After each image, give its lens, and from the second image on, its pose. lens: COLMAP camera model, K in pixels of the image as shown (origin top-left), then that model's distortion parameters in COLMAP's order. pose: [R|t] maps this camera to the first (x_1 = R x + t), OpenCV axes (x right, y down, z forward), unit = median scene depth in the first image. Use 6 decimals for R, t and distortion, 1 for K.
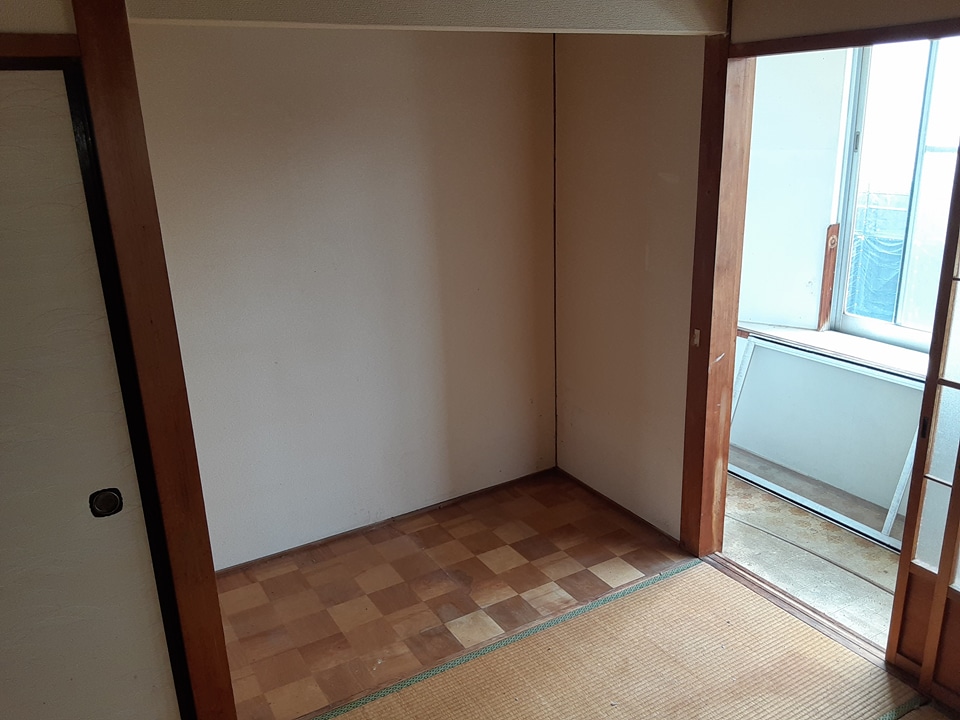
lens RADIAL K [[766.5, 0, 480.1], [0, 766.5, 350.1], [0, 0, 1]] dist [0.008366, 0.004506]
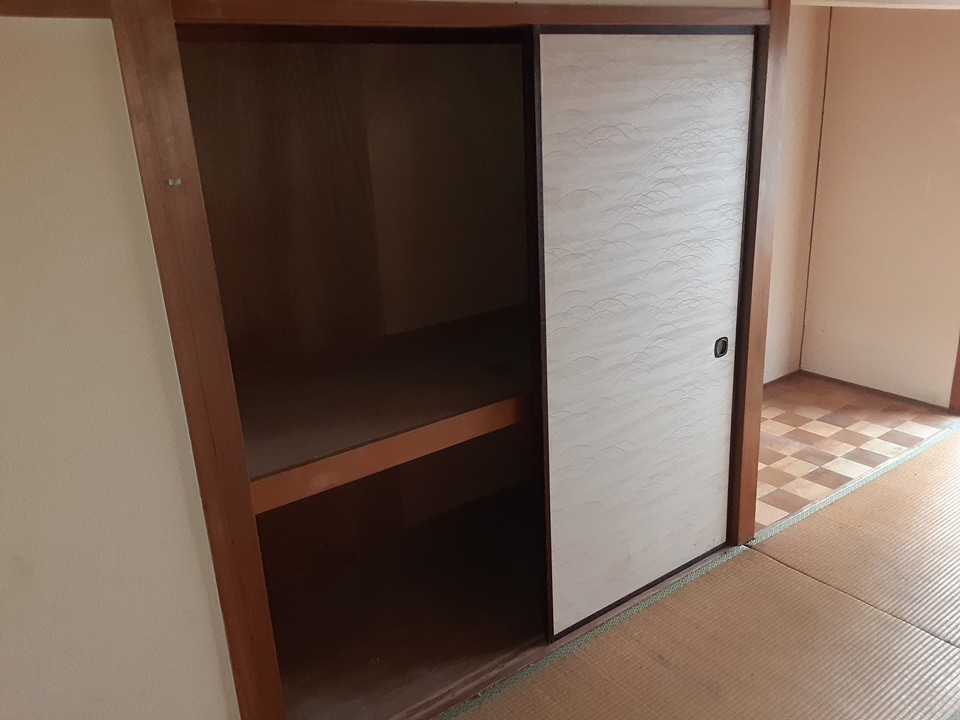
lens RADIAL K [[780.6, 0, 474.0], [0, 780.6, 362.4], [0, 0, 1]] dist [0.124450, -0.203567]
pose [[0.994450, -0.054329, 0.090097, -0.655956], [0.052068, 0.998272, 0.027253, 0.099643], [-0.091421, -0.022410, 0.995560, -0.247658]]
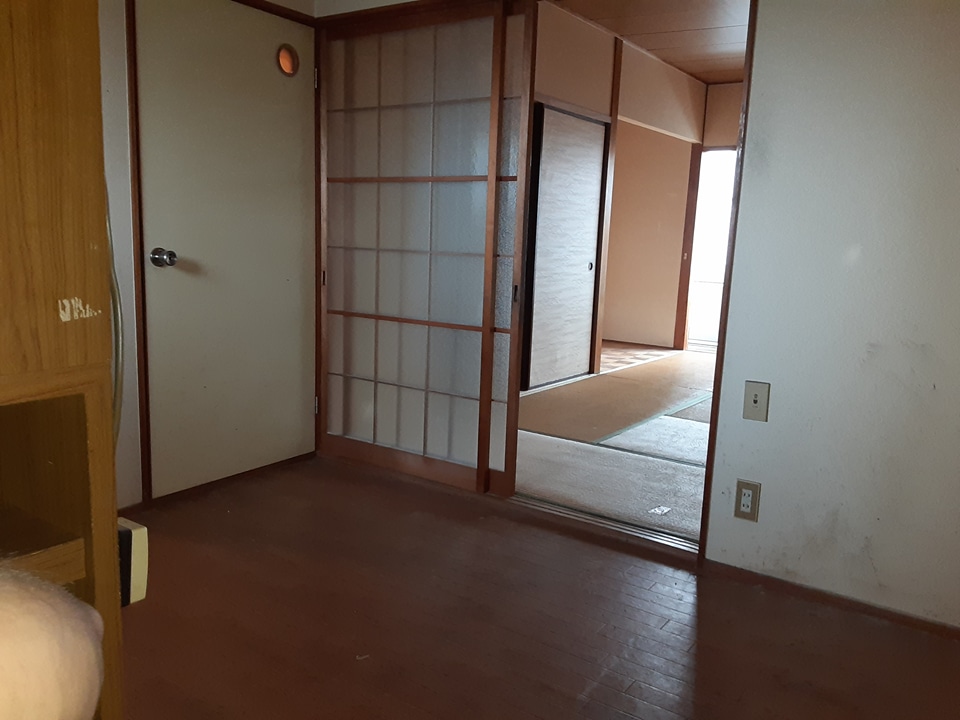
lens RADIAL K [[780.6, 0, 474.0], [0, 780.6, 362.4], [0, 0, 1]] dist [0.124450, -0.203567]
pose [[0.907942, -0.009121, 0.418997, -1.342138], [0.060123, 0.992257, -0.108683, 0.537384], [-0.414761, 0.123869, 0.901460, -0.940509]]
